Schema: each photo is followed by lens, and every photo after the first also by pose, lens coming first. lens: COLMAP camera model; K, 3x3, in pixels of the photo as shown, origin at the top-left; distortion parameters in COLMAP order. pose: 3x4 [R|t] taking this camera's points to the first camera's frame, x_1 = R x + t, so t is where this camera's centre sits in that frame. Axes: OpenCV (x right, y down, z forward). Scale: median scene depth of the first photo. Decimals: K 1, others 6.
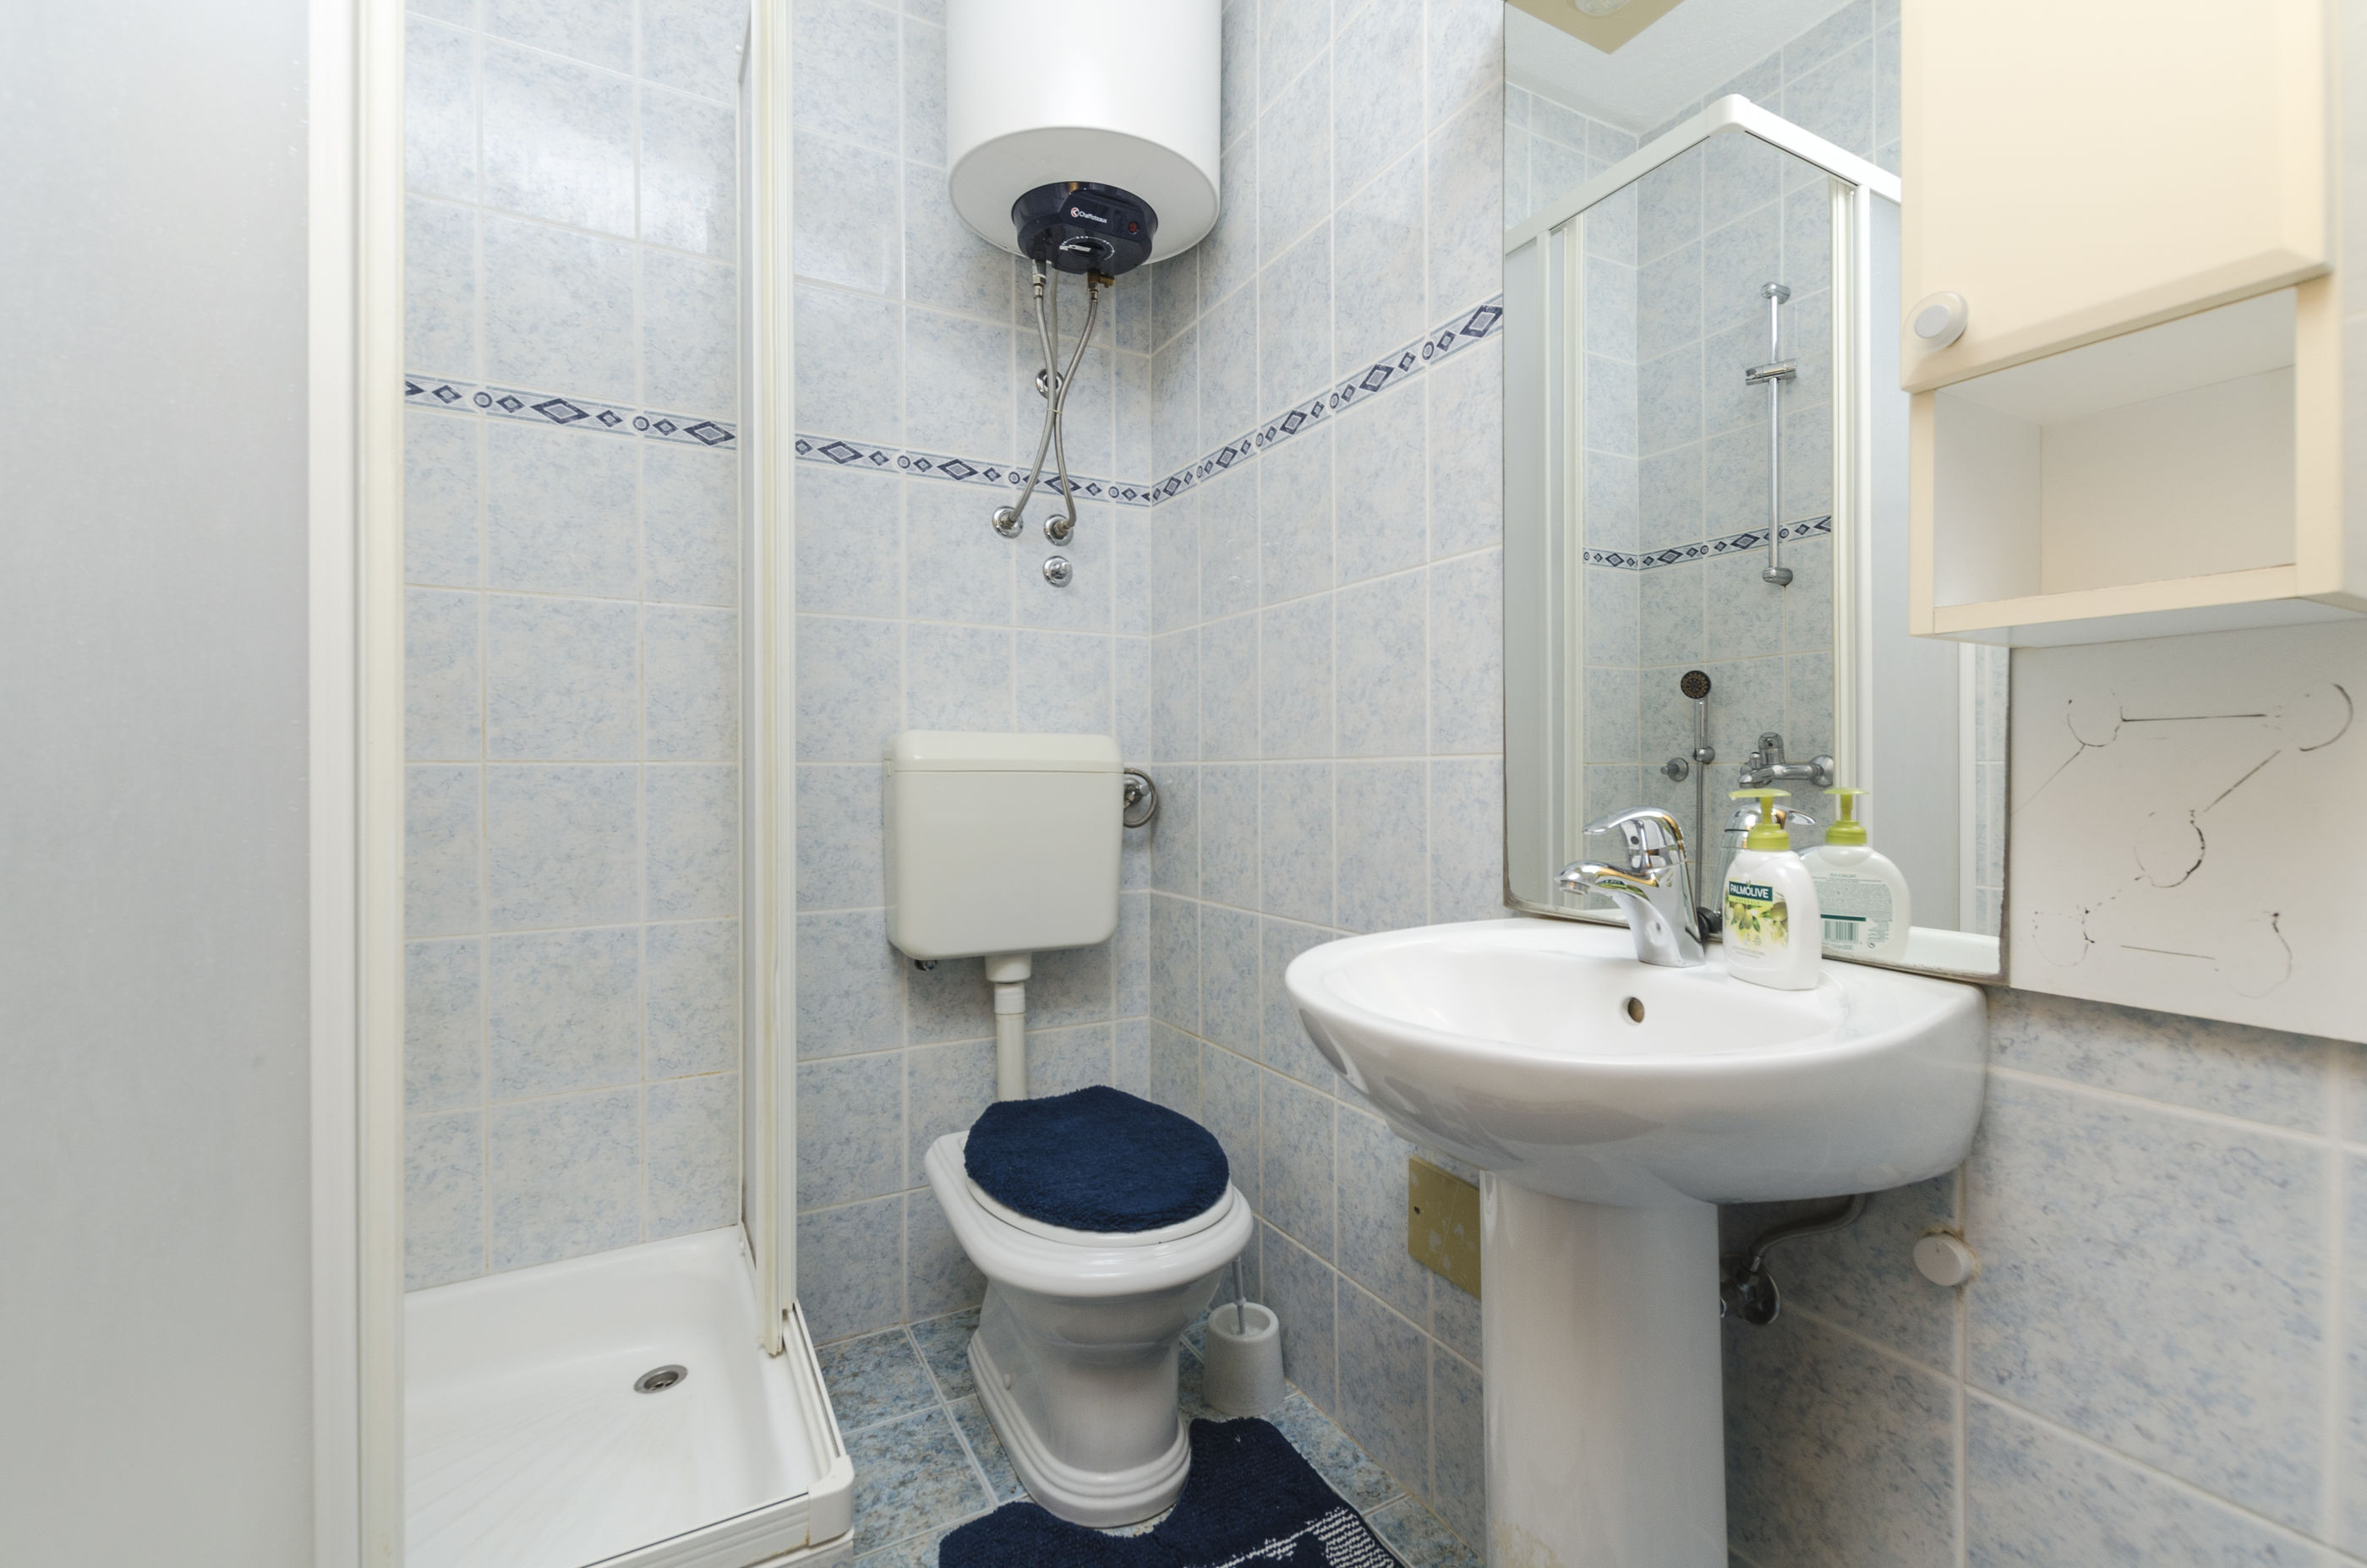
lens RADIAL K [[1018.5, 0, 1178.4], [0, 1018.5, 777.7], [0, 0, 1]] dist [0.008425, -0.004890]
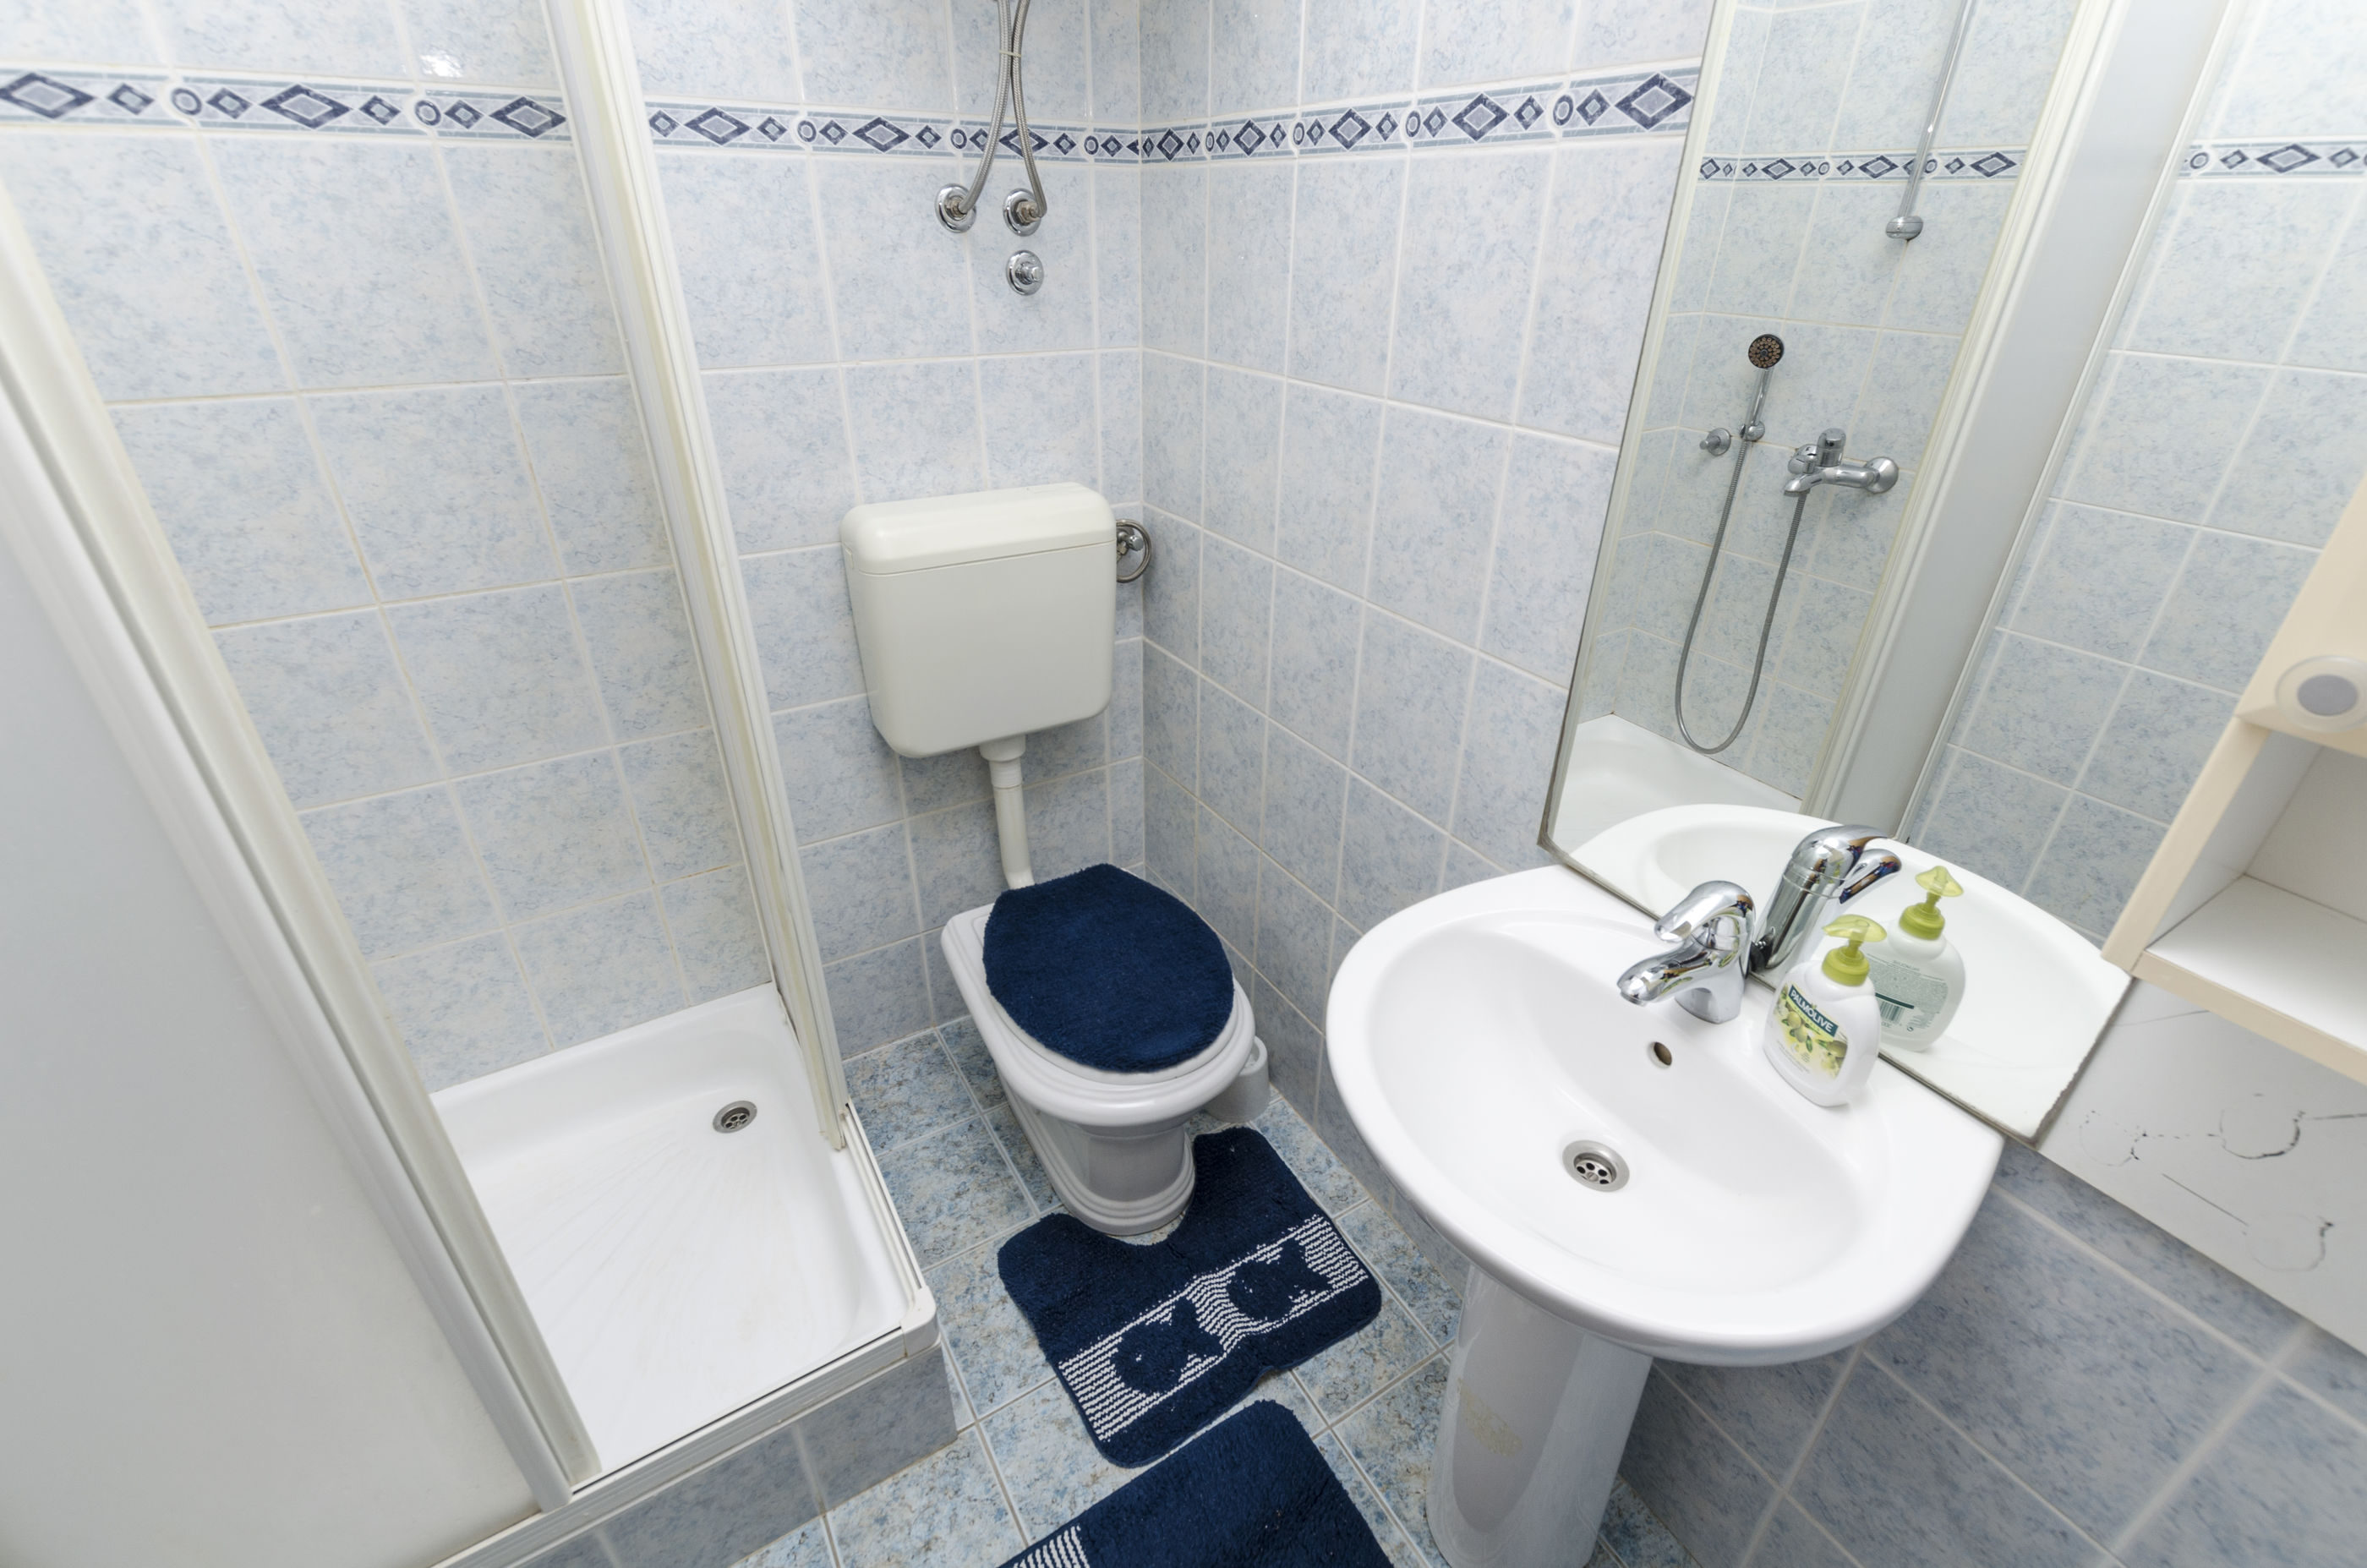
lens RADIAL K [[1018.5, 0, 1178.4], [0, 1018.5, 777.7], [0, 0, 1]] dist [0.008425, -0.004890]
pose [[0.999076, -0.012967, 0.040970, -0.043241], [-0.008273, 0.877514, 0.479480, -0.277733], [-0.042169, -0.479376, 0.876596, 0.137694]]
